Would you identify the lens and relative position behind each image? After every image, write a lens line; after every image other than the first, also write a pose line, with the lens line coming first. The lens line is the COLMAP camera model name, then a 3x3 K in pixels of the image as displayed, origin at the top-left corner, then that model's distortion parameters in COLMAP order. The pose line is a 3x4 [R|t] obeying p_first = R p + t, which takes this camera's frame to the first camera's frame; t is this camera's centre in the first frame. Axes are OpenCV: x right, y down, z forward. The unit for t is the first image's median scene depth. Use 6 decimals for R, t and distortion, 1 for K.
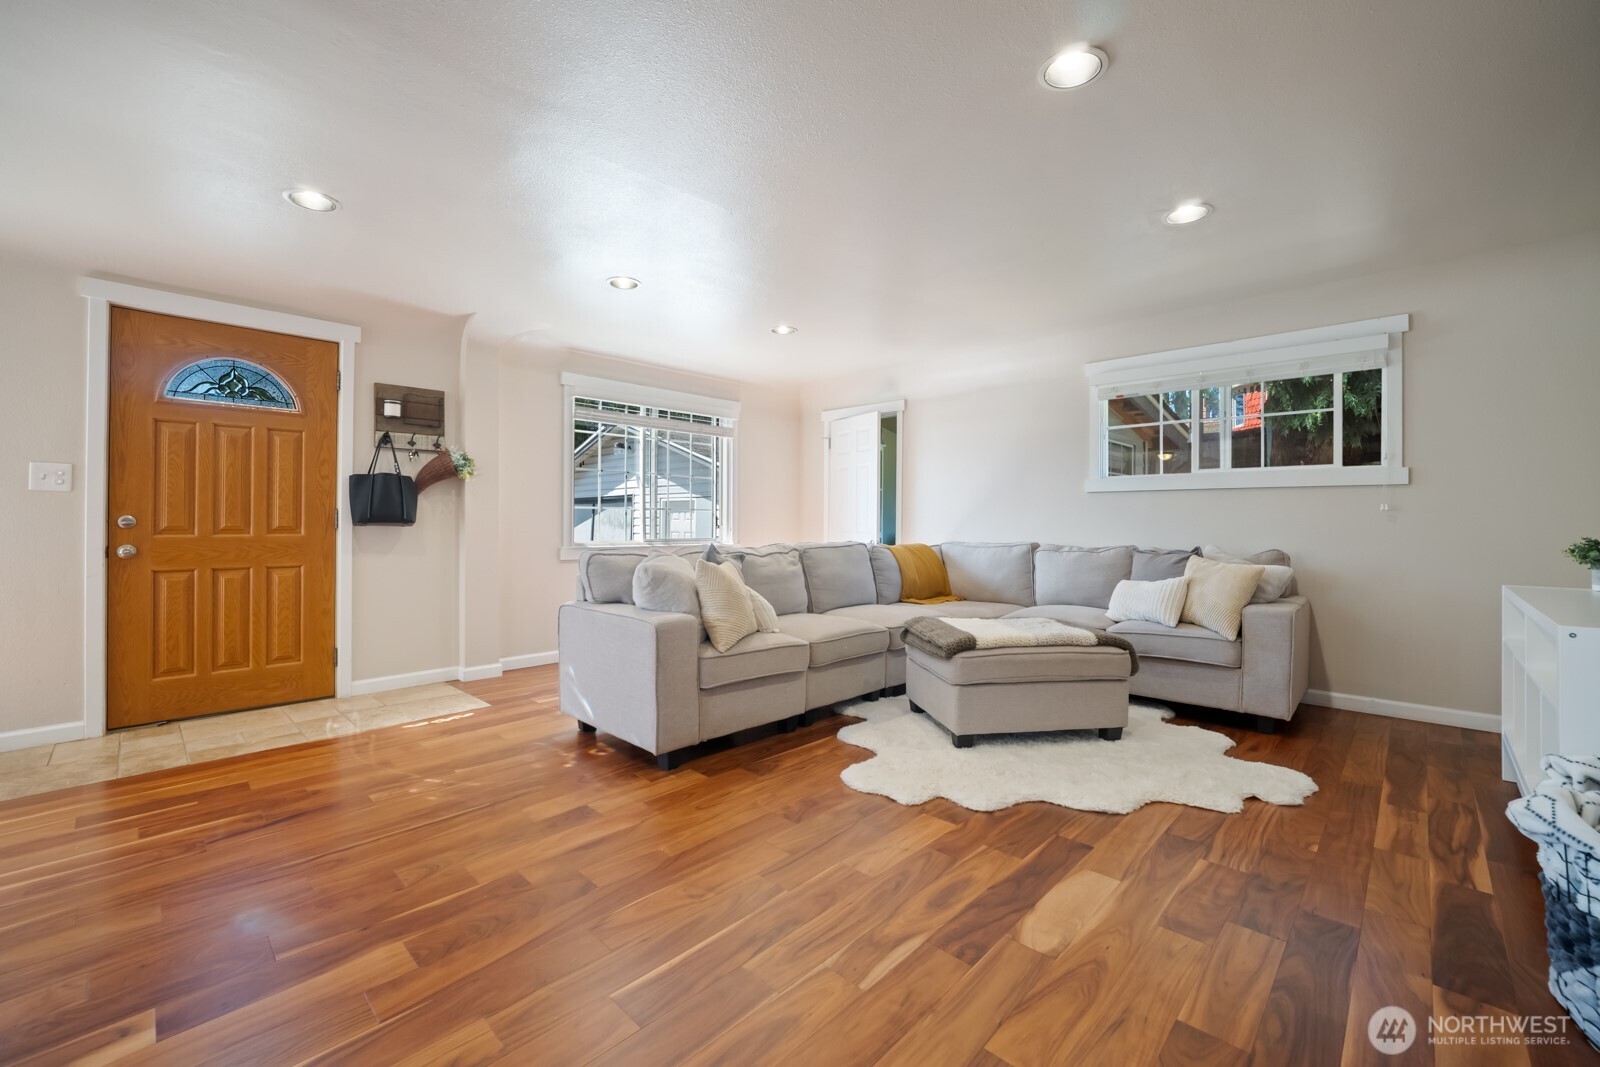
lens RADIAL K [[660.4, 0, 807.8], [0, 660.4, 524.0], [0, 0, 1]] dist [-0.017794, 0.002830]
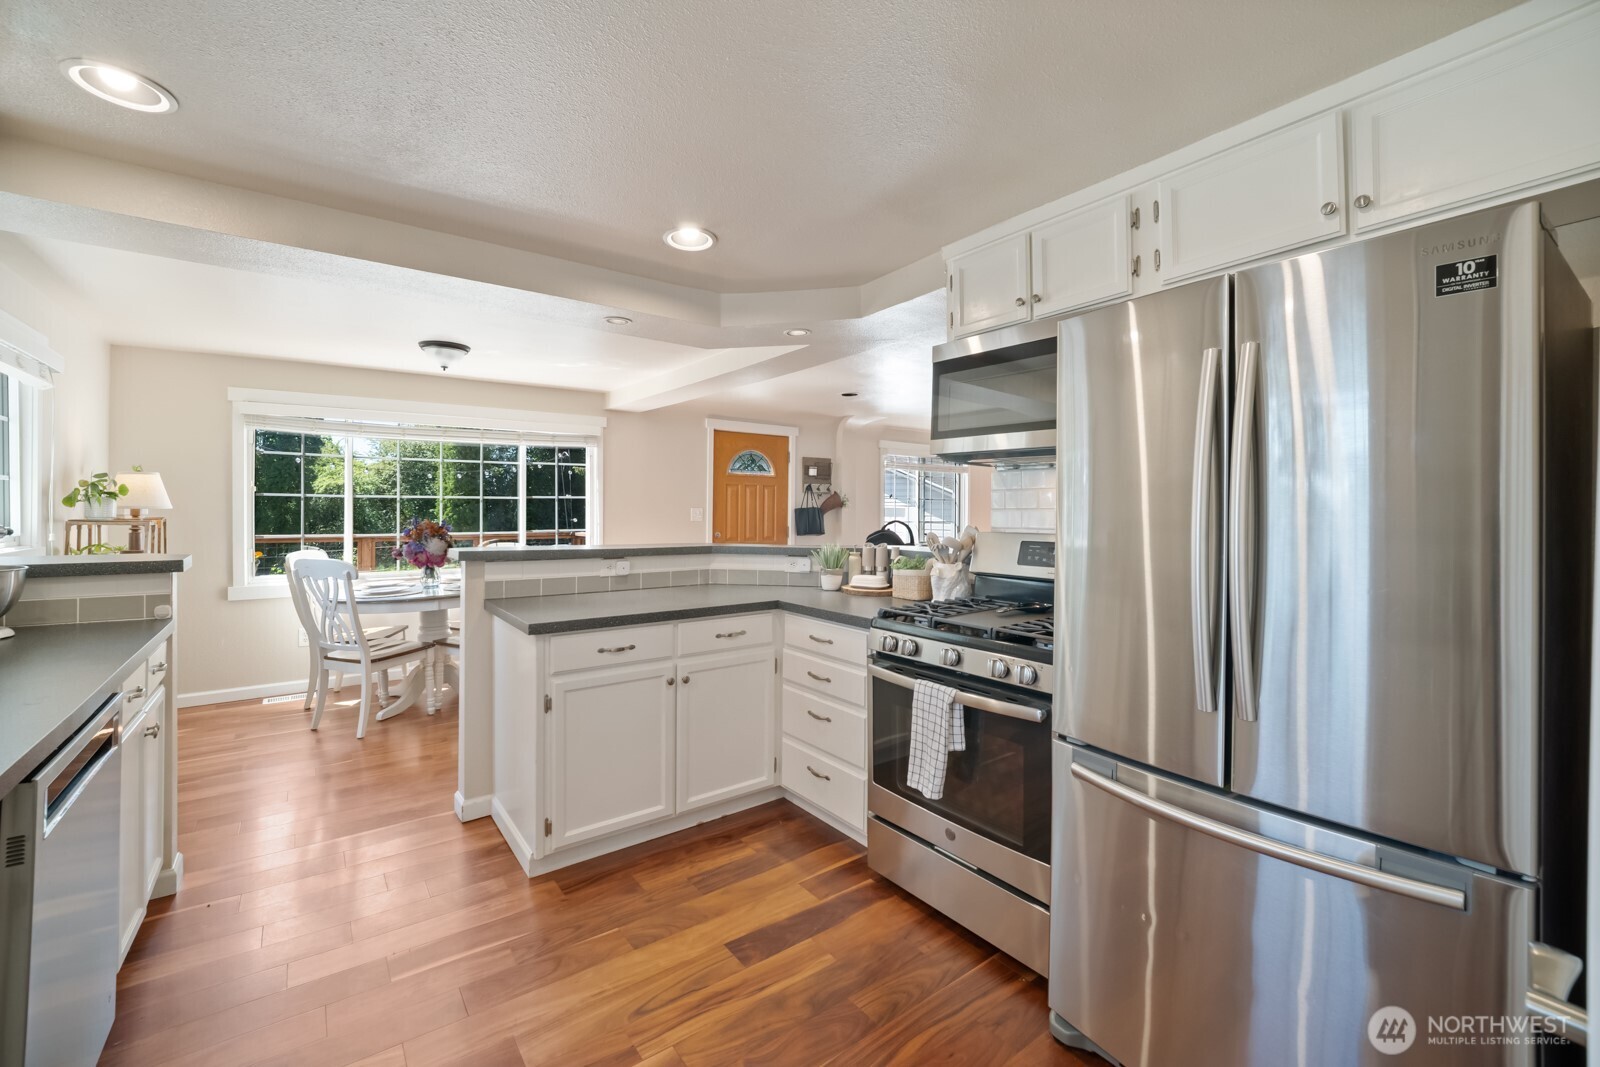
lens RADIAL K [[660.4, 0, 793.3], [0, 660.4, 506.9], [0, 0, 1]] dist [-0.017794, 0.002830]
pose [[0.983388, 0.001935, -0.181508, -0.377437], [-0.003588, 0.999955, -0.008782, -0.064594], [0.181483, 0.009287, 0.983350, -0.868842]]
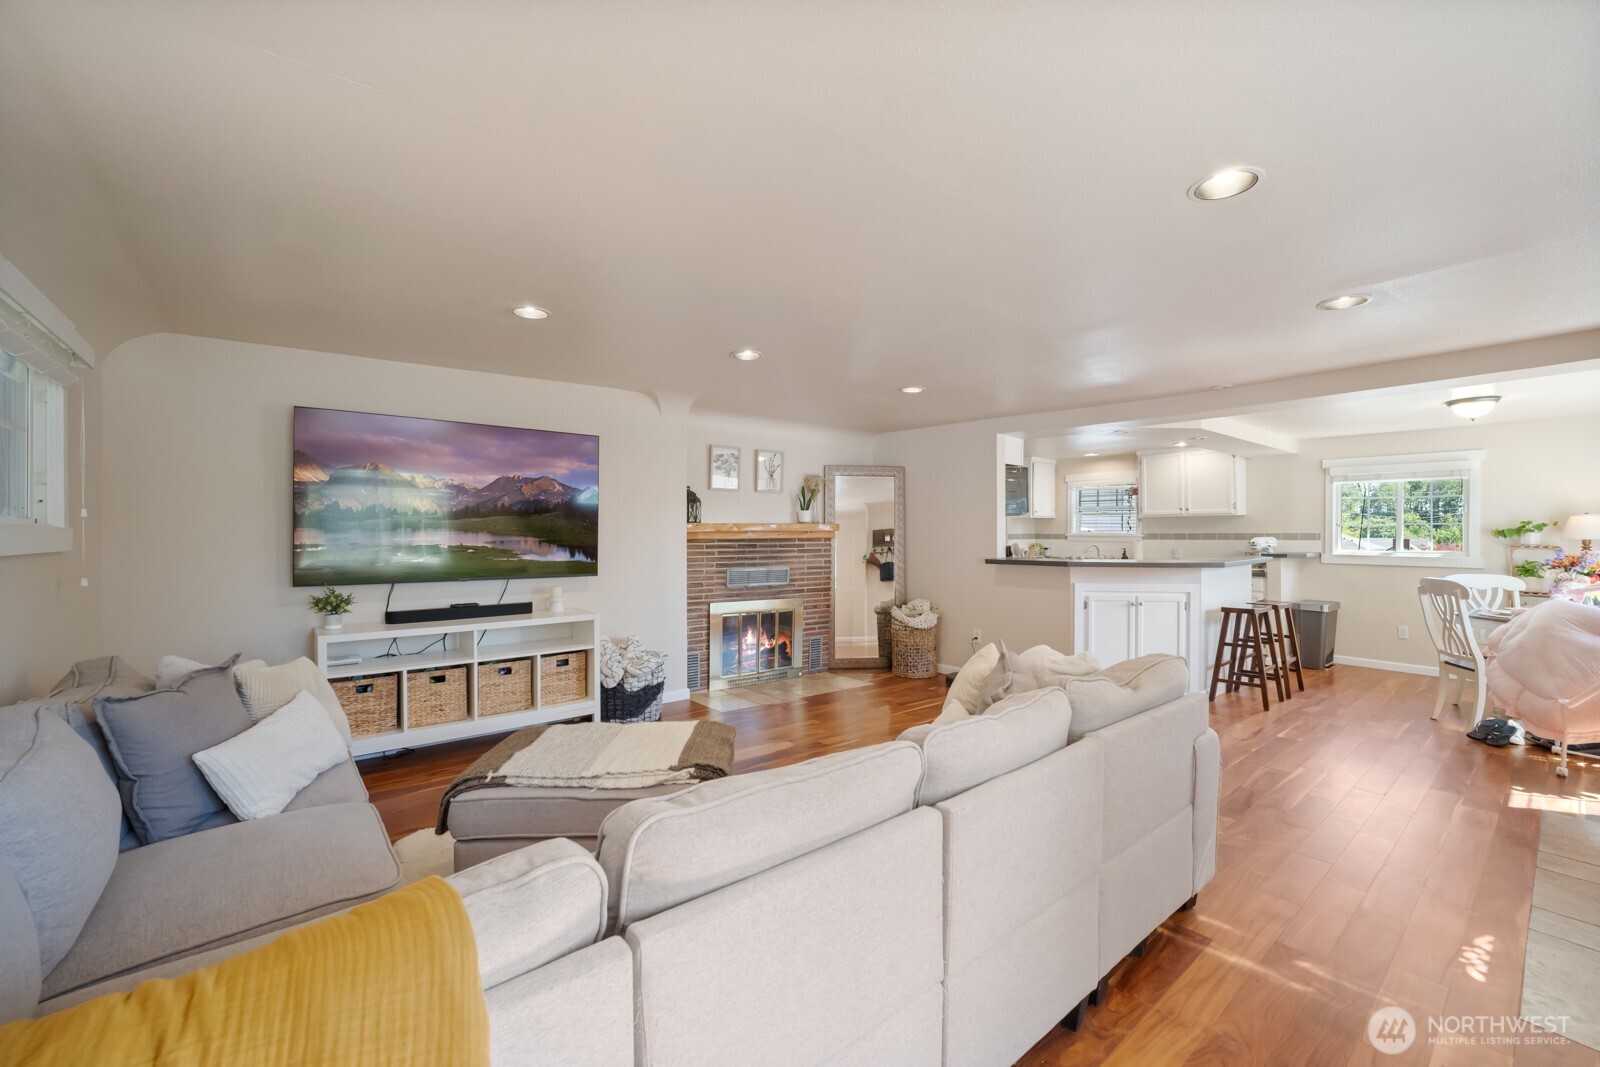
lens RADIAL K [[660.4, 0, 786.6], [0, 660.4, 531.5], [0, 0, 1]] dist [-0.017794, 0.002830]
pose [[-0.990720, -0.005563, 0.135802, 0.008538], [-0.004607, 0.999962, 0.007352, -0.082659], [-0.135838, 0.006658, -0.990709, 1.450073]]
